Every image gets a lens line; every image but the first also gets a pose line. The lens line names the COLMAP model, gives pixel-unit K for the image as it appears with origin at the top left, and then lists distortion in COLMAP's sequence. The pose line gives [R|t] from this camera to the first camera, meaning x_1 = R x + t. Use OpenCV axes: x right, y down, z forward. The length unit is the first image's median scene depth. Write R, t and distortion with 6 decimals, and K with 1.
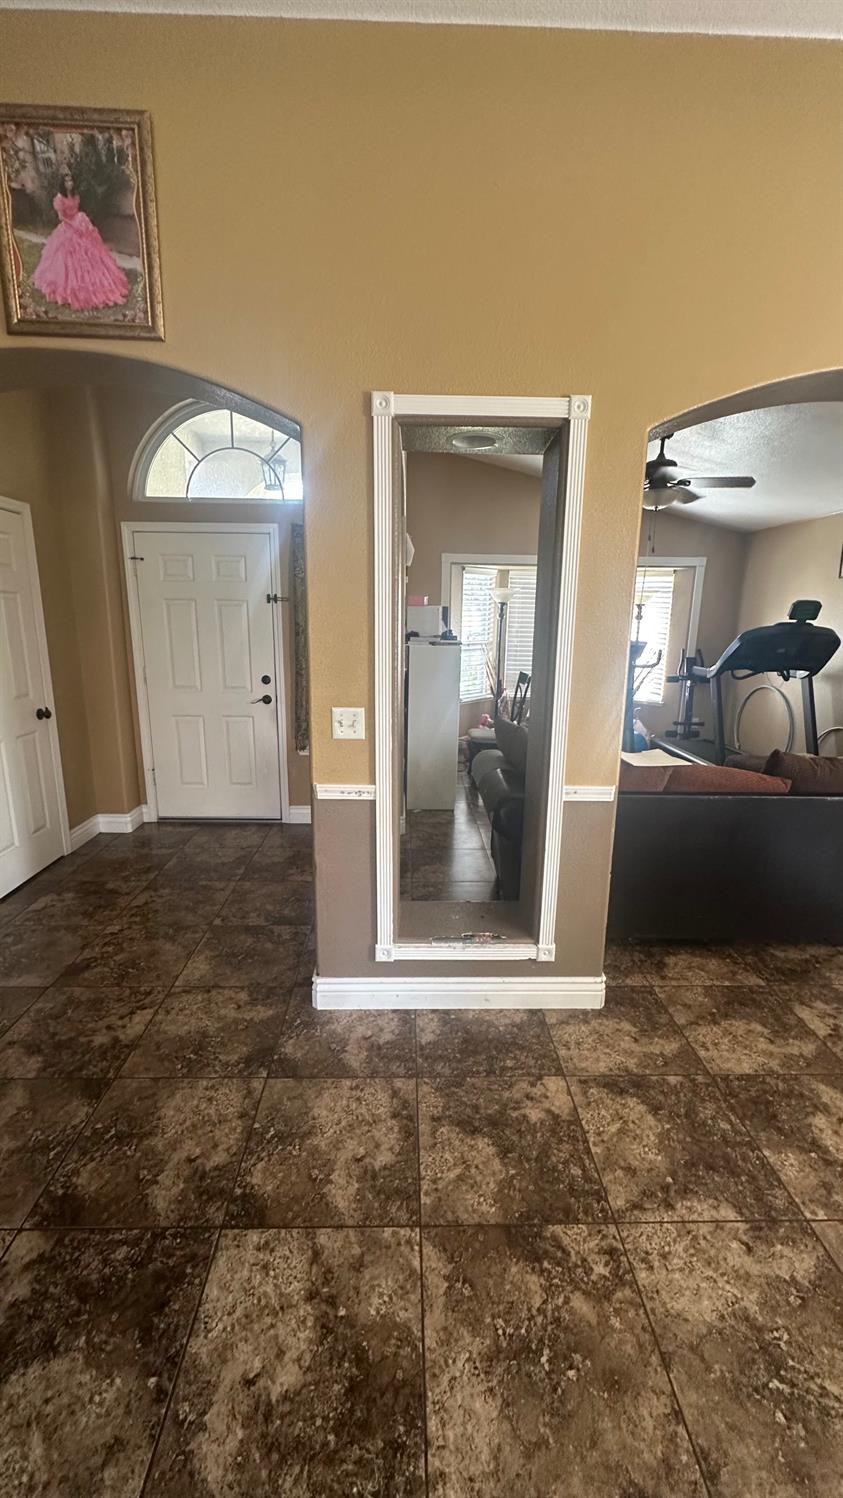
lens RADIAL K [[596.5, 0, 421.9], [0, 596.5, 748.0], [0, 0, 1]] dist [0.001260, -0.000084]
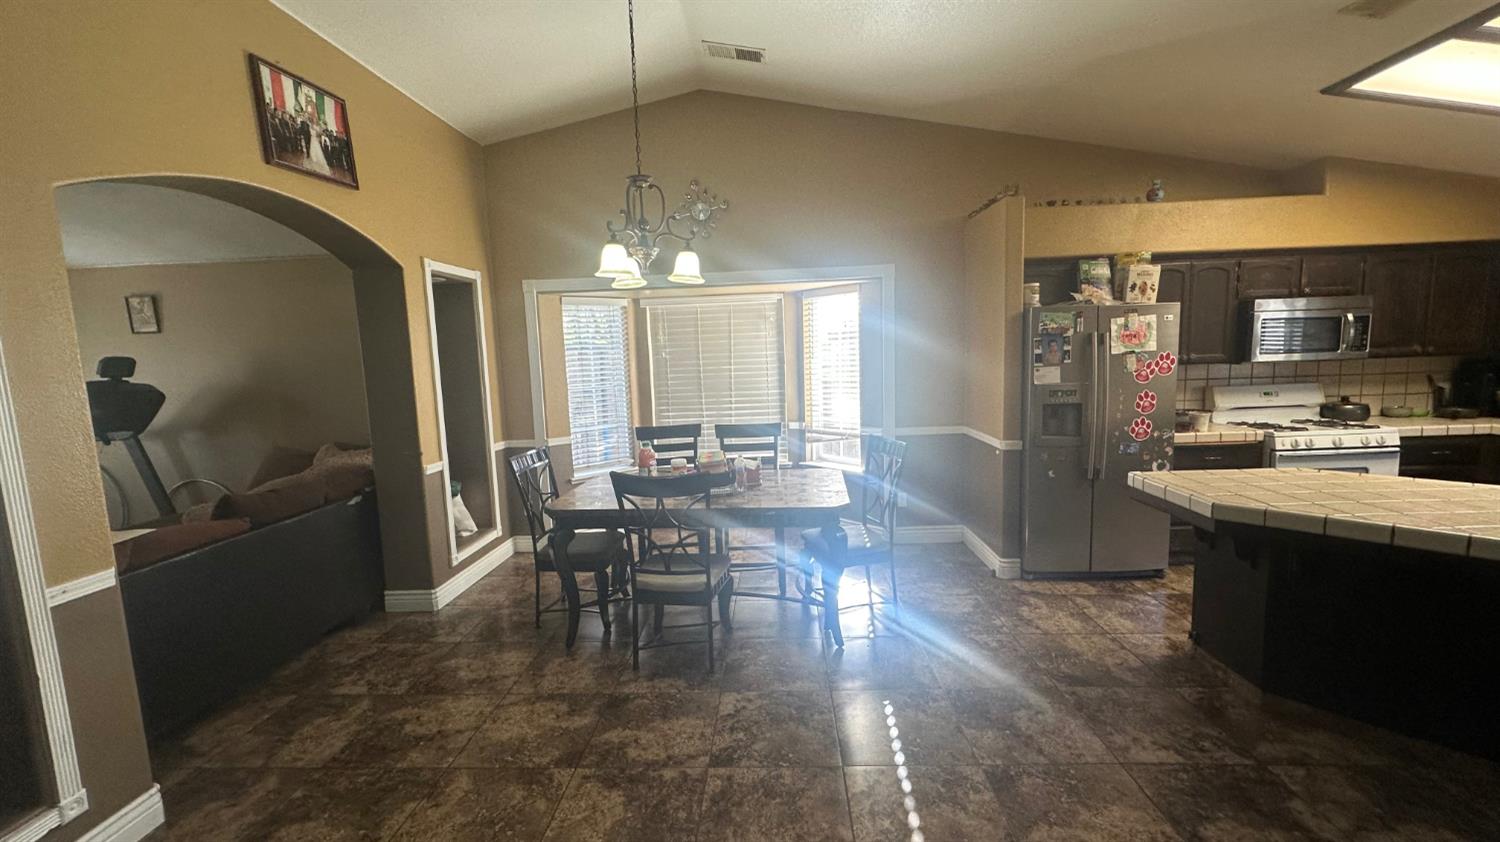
lens RADIAL K [[597.3, 0, 749.5], [0, 597.3, 423.0], [0, 0, 1]] dist [0.001260, -0.000084]
pose [[0.066851, -0.127256, 0.989614, -0.457341], [0.246879, 0.963102, 0.107170, -0.005155], [-0.966738, 0.237151, 0.095801, -0.048465]]
